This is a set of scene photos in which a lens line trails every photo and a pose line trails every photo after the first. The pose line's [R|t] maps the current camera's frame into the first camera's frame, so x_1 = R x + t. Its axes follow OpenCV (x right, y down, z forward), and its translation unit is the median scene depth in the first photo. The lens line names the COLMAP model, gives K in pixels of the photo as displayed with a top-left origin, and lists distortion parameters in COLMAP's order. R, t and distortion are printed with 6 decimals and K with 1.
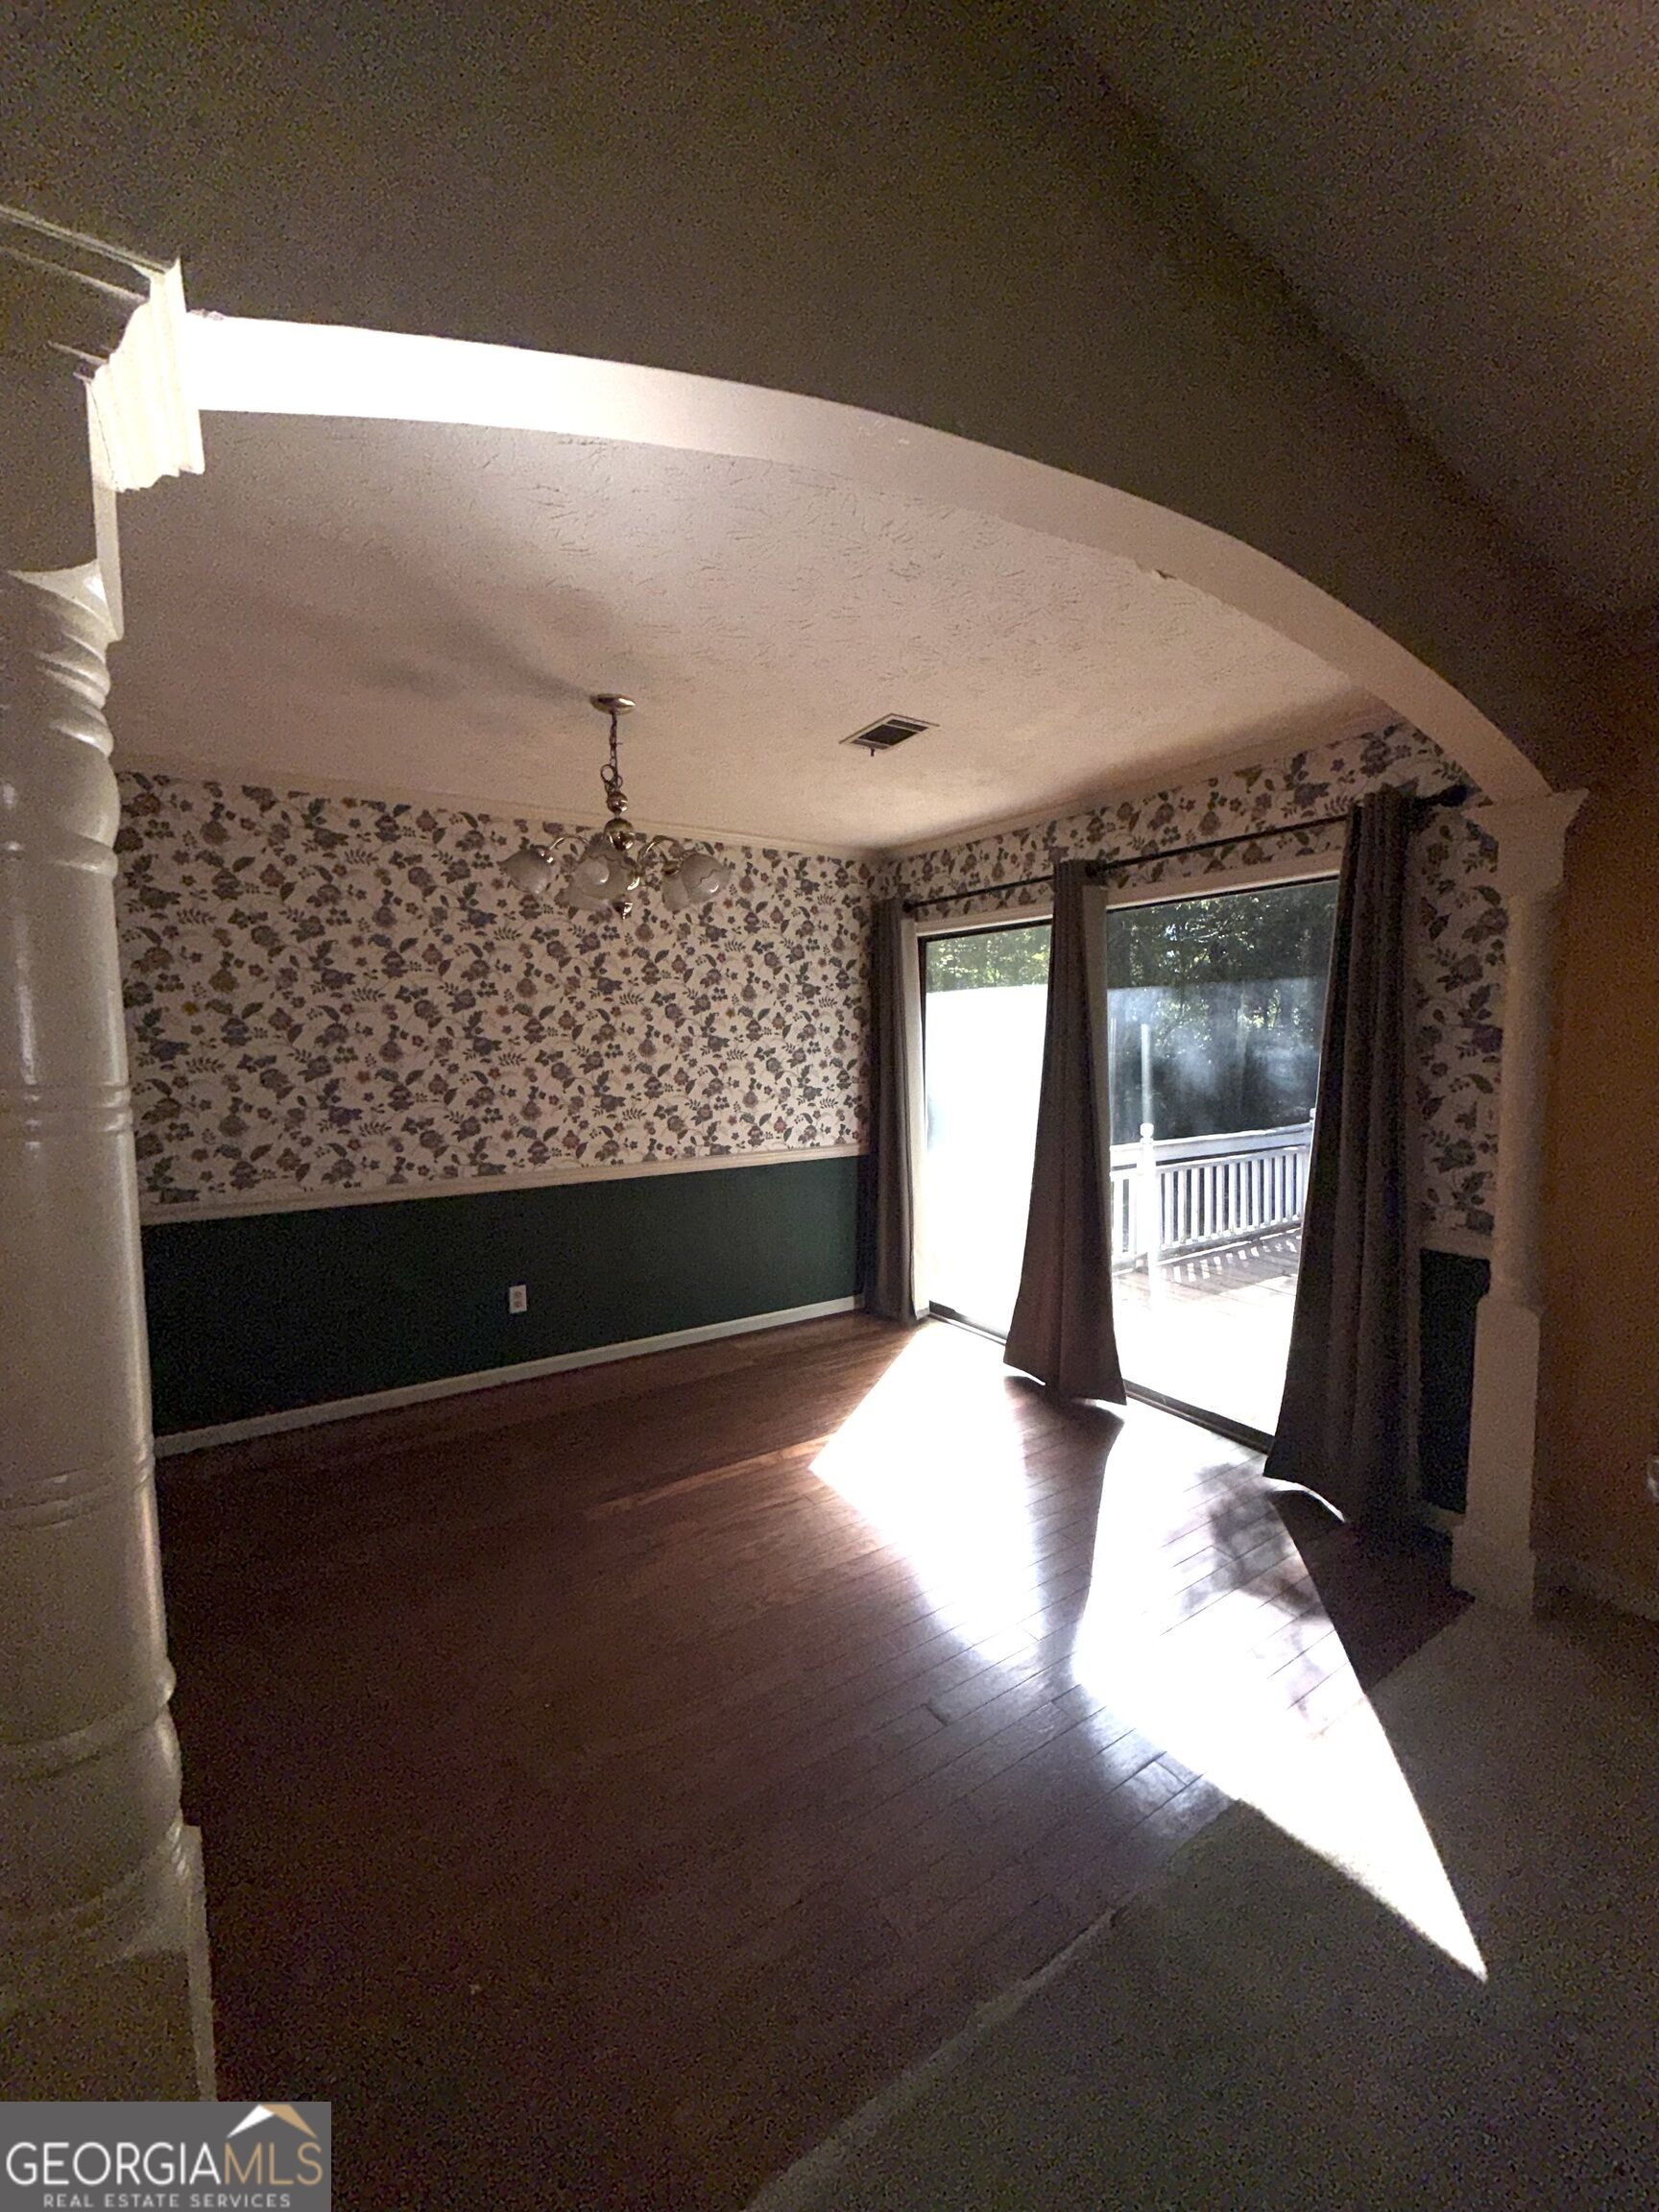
lens RADIAL K [[882.6, 0, 817.9], [0, 882.6, 1097.0], [0, 0, 1]] dist [-0.001434, -0.000816]
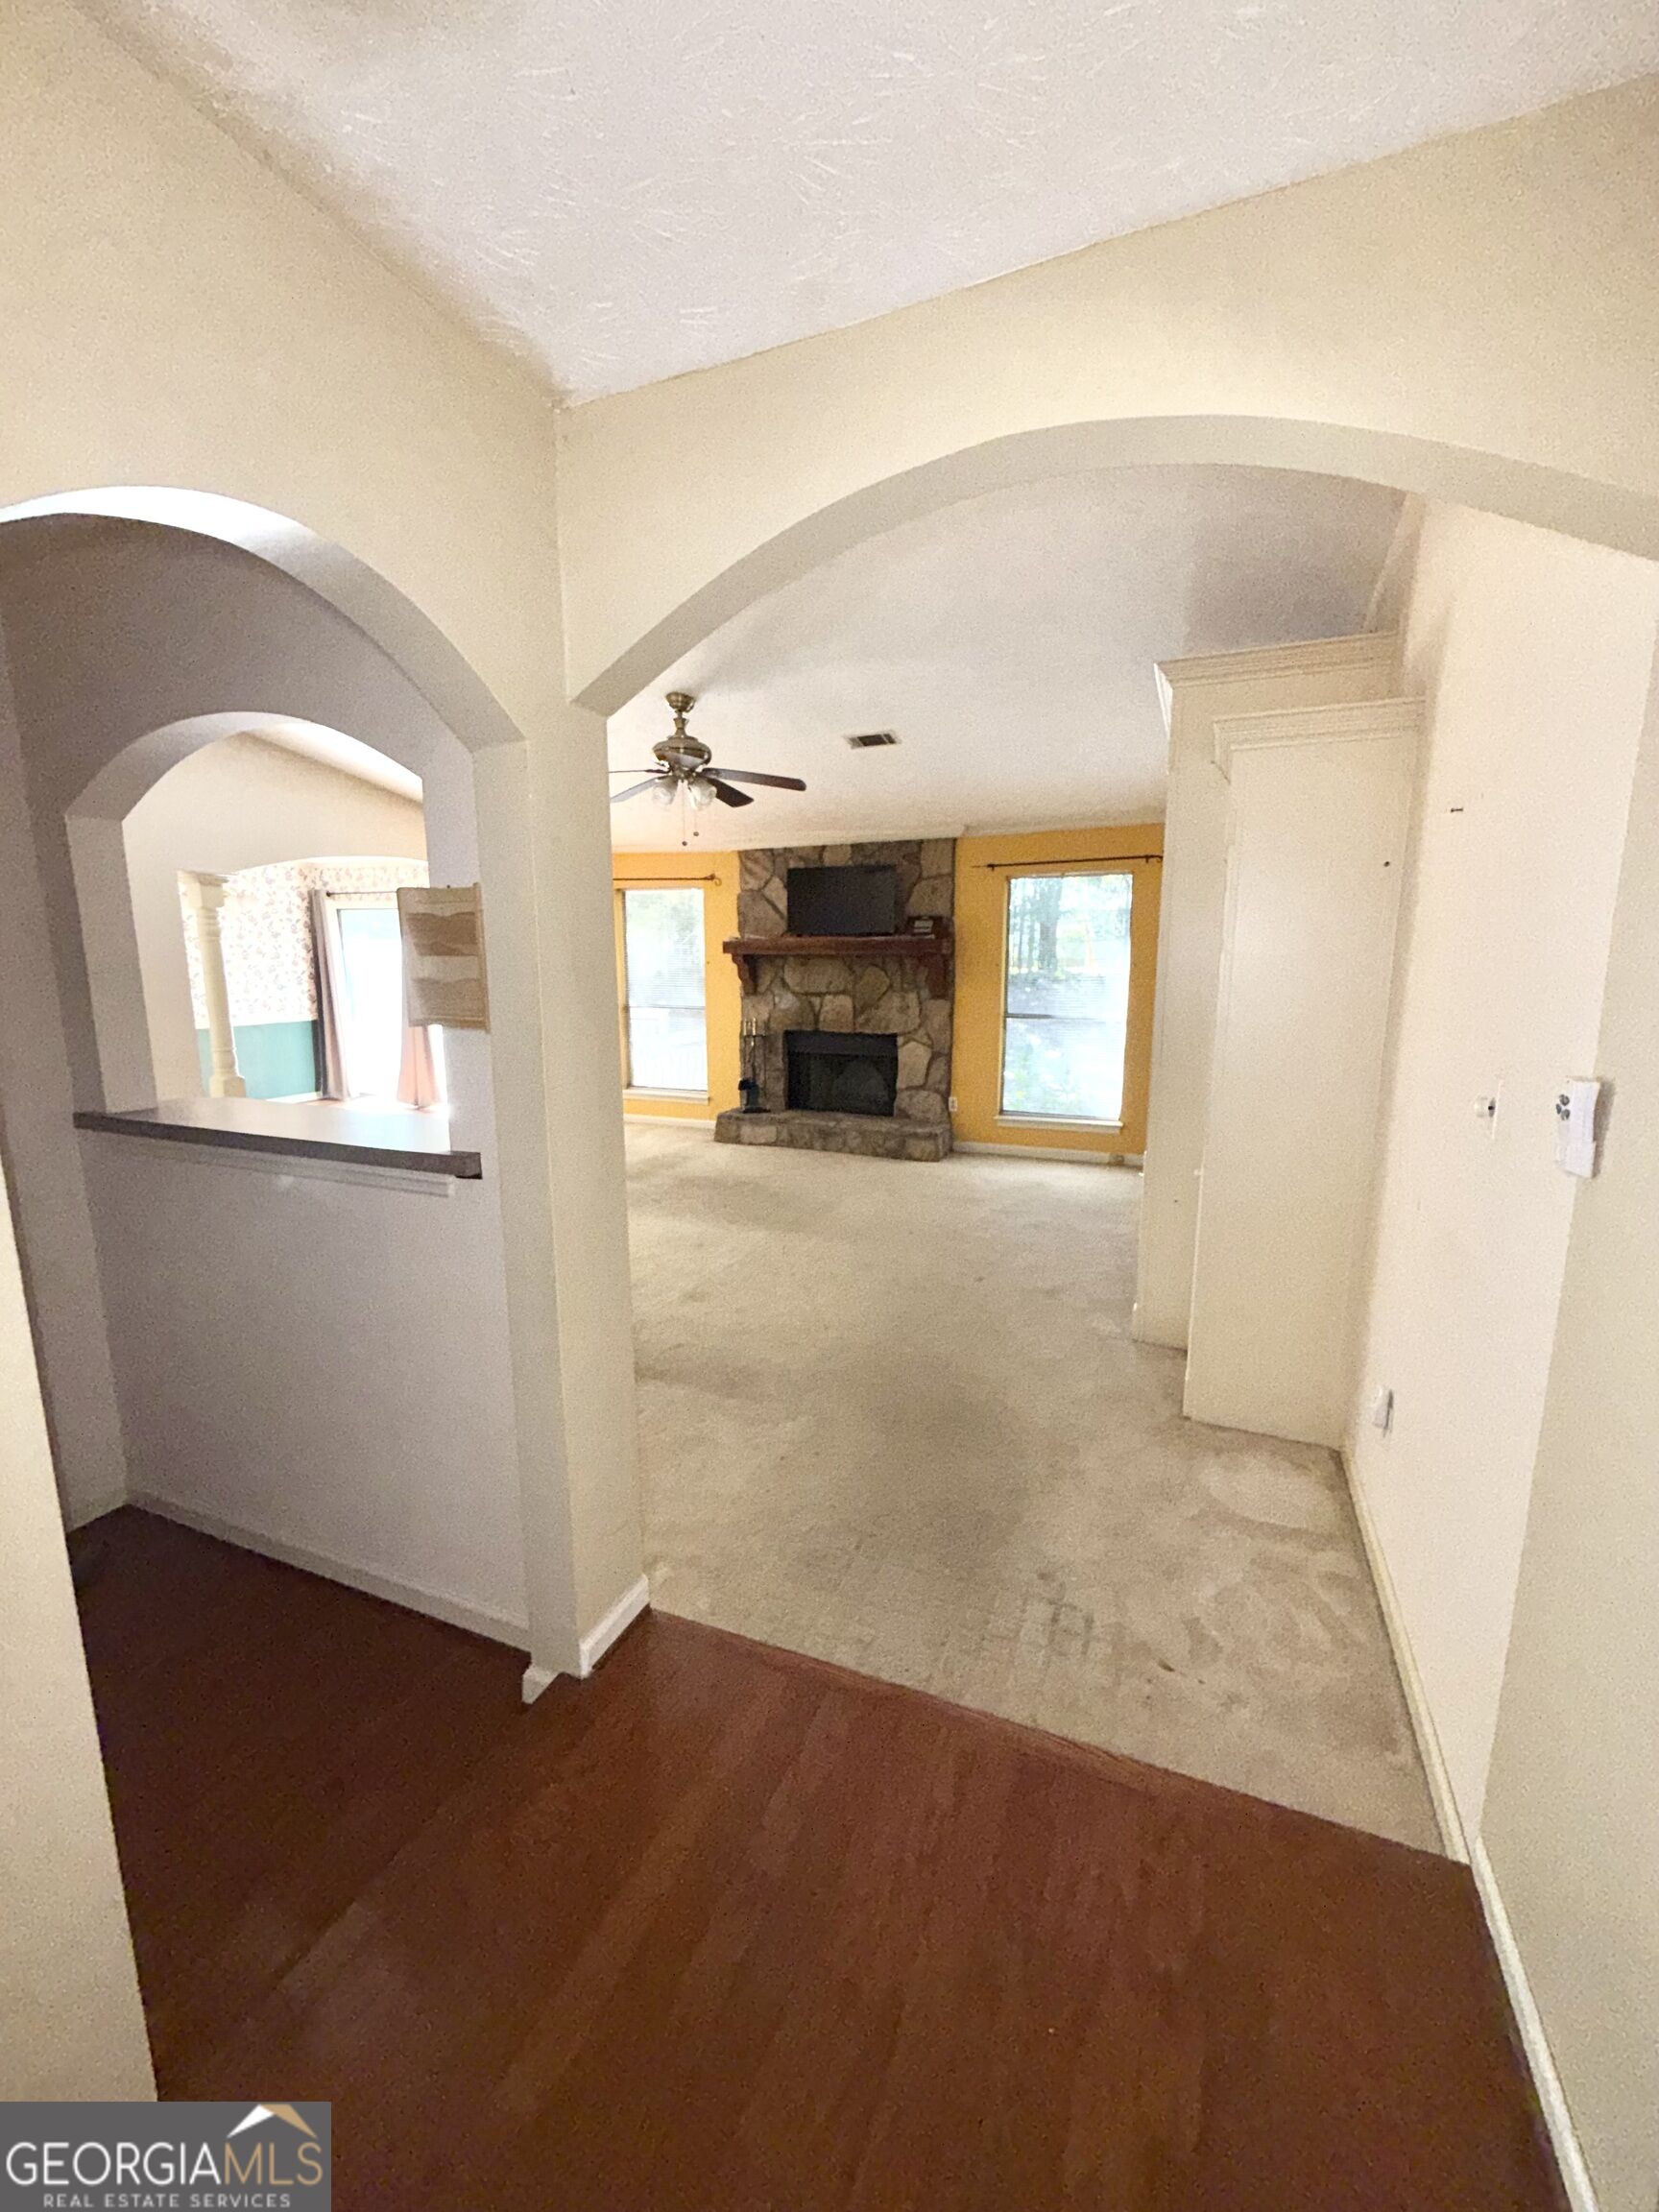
lens RADIAL K [[882.6, 0, 838.3], [0, 882.6, 1102.7], [0, 0, 1]] dist [-0.001434, -0.000816]
pose [[0.820154, -0.090062, 0.565011, -0.144138], [0.037383, 0.993858, 0.104157, 0.107291], [-0.570921, -0.064303, 0.818483, -1.556853]]
